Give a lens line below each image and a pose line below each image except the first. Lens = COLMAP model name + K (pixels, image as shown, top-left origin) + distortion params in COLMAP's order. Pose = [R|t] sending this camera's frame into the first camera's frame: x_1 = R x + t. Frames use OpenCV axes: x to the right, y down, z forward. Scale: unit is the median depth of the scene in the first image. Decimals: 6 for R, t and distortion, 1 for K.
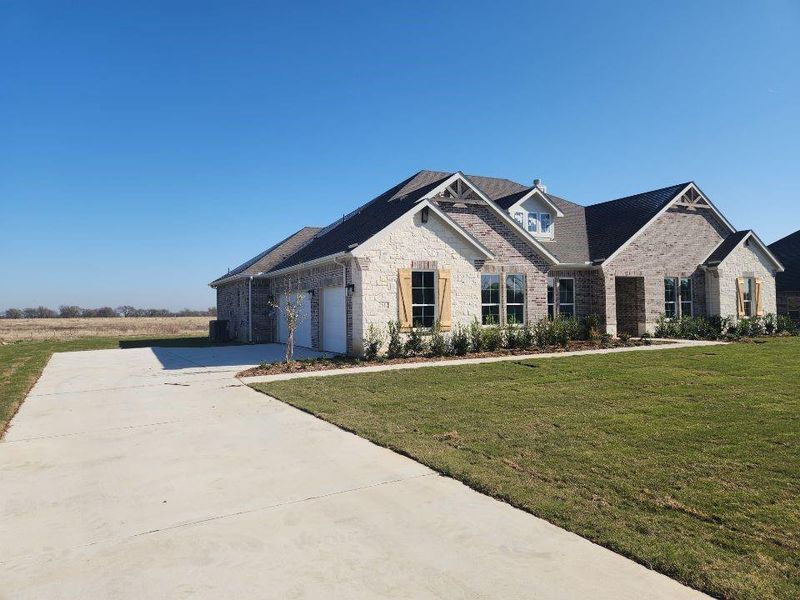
lens RADIAL K [[375.8, 0, 399.8], [0, 375.8, 298.6], [0, 0, 1]] dist [-0.001020, -0.000148]
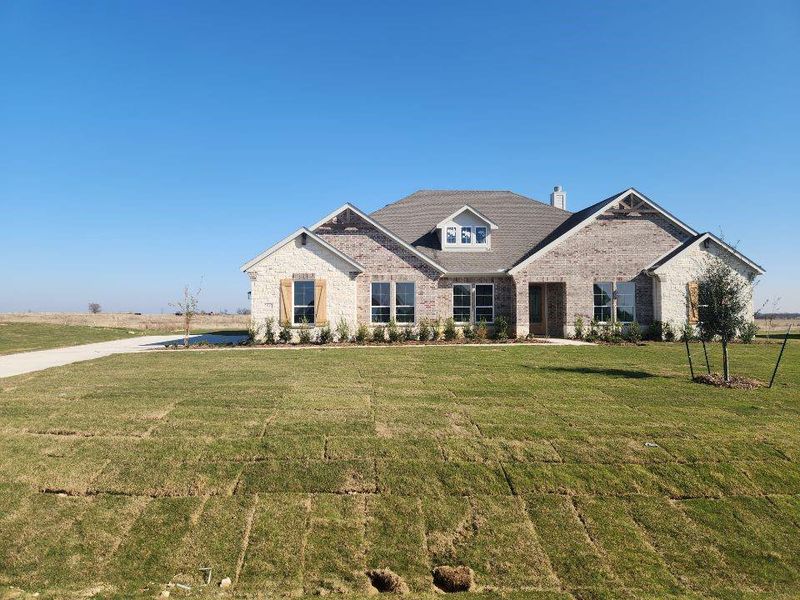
lens RADIAL K [[328.9, 0, 400.2], [0, 328.9, 304.1], [0, 0, 1]] dist [0.002919, -0.000321]
pose [[0.964232, 0.012754, -0.264753, 0.471318], [-0.008222, 0.999800, 0.018219, -0.009714], [0.264932, -0.015390, 0.964144, -0.028706]]
